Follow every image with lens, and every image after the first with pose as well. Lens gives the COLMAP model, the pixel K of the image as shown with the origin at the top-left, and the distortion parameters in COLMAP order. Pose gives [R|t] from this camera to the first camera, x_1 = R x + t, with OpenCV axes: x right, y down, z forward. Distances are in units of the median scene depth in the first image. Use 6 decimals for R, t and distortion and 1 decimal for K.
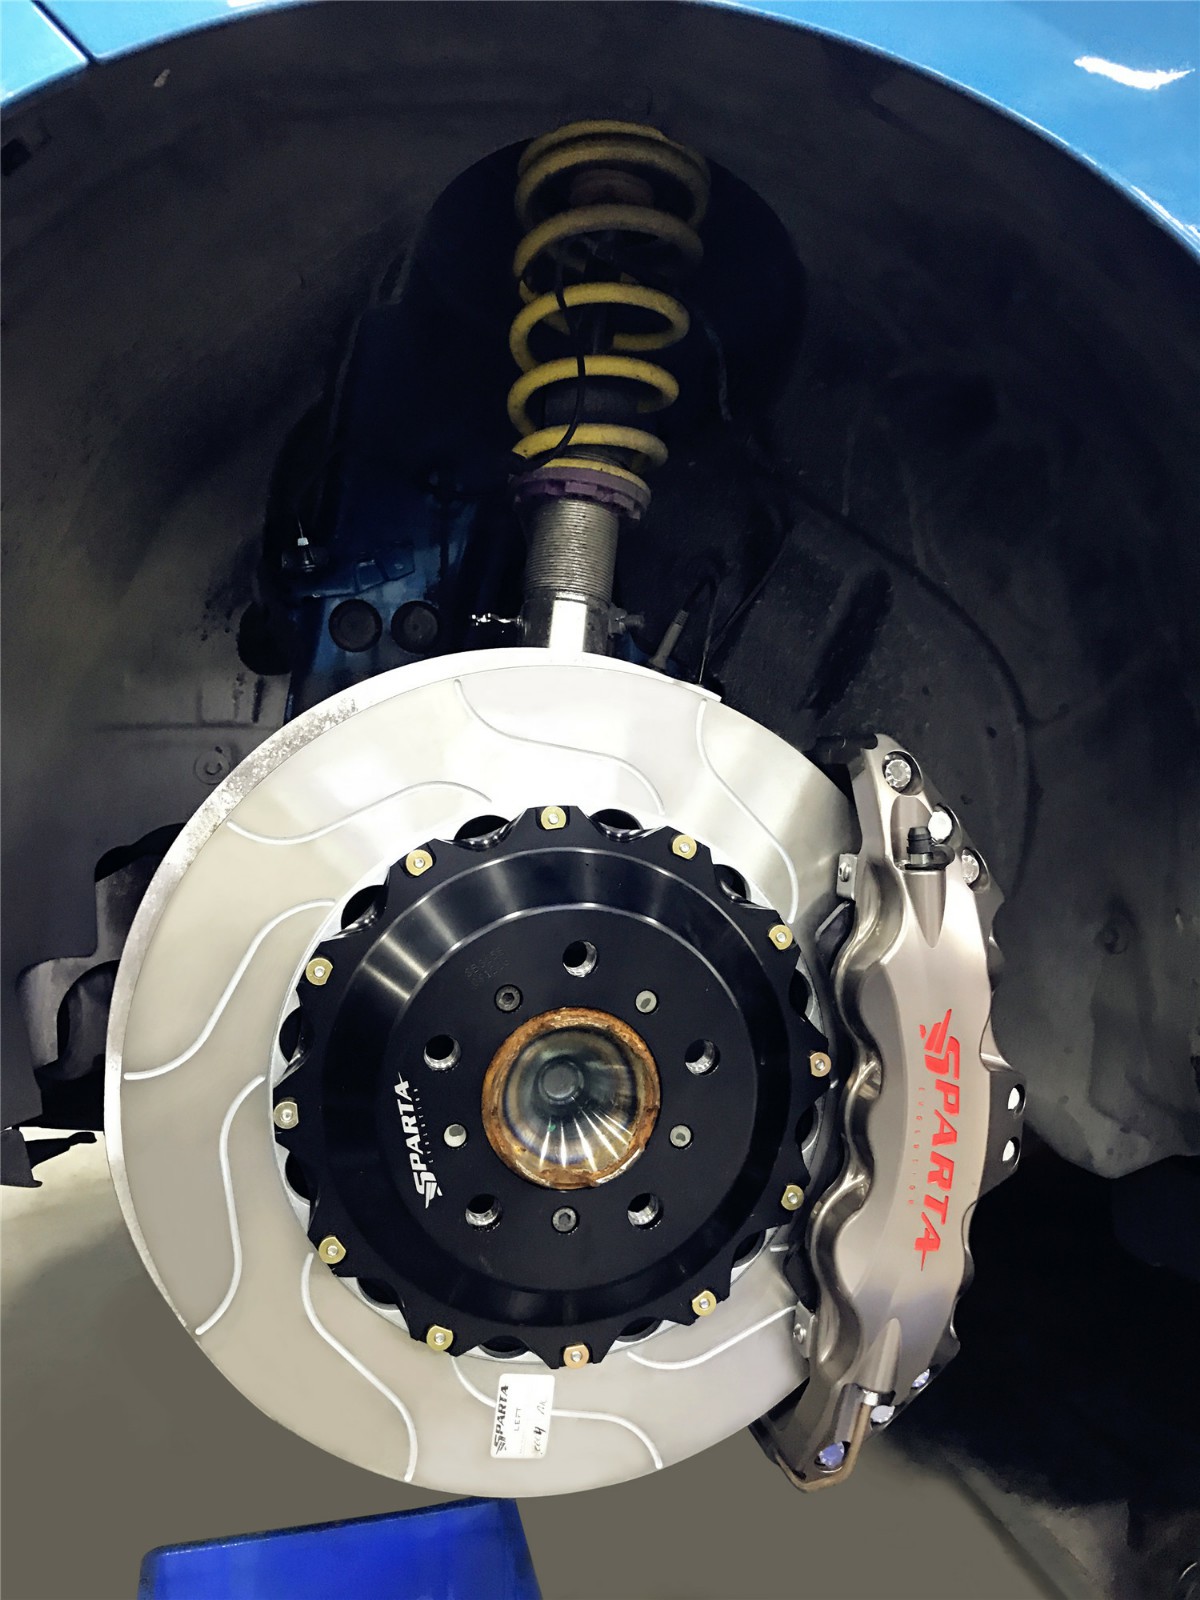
lens RADIAL K [[1304.5, 0, 599.6], [0, 1304.5, 798.8], [0, 0, 1]] dist [-0.036264, -0.003066]
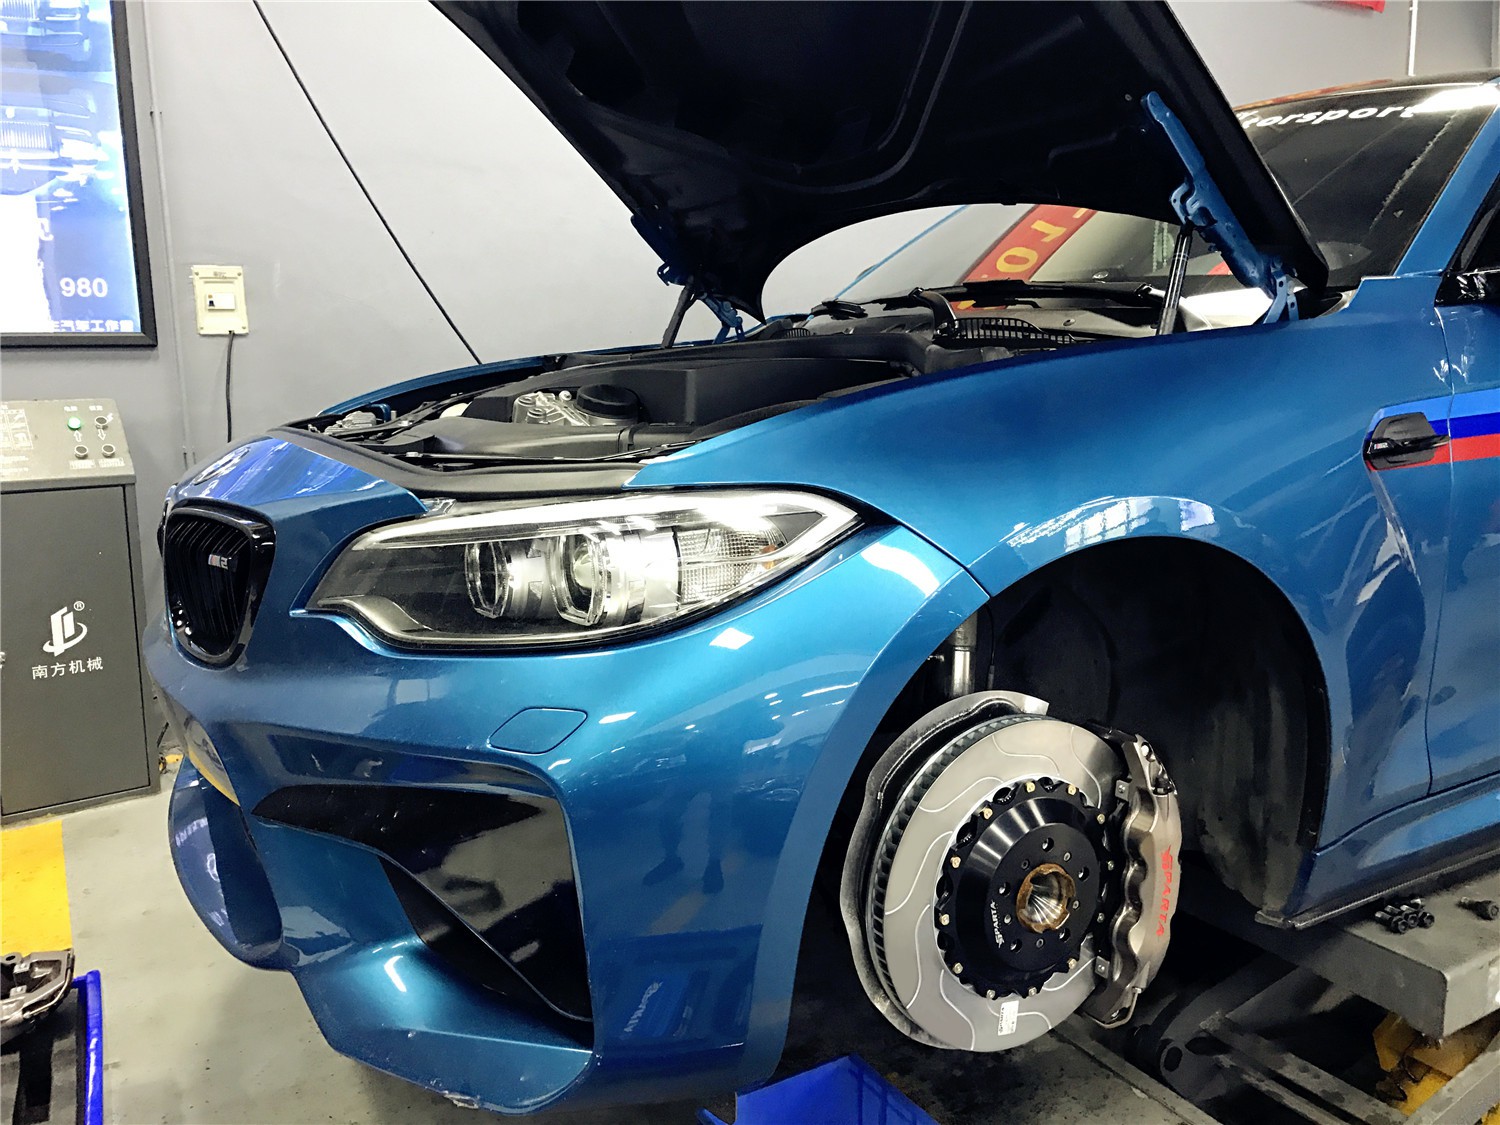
lens RADIAL K [[1222.9, 0, 749.9], [0, 1222.9, 562.4], [0, 0, 1]] dist [-0.036264, -0.003066]
pose [[0.949060, -0.045989, 0.311722, -1.240014], [0.003306, 0.990691, 0.136093, -0.721206], [-0.315078, -0.128130, 0.940377, -0.940838]]
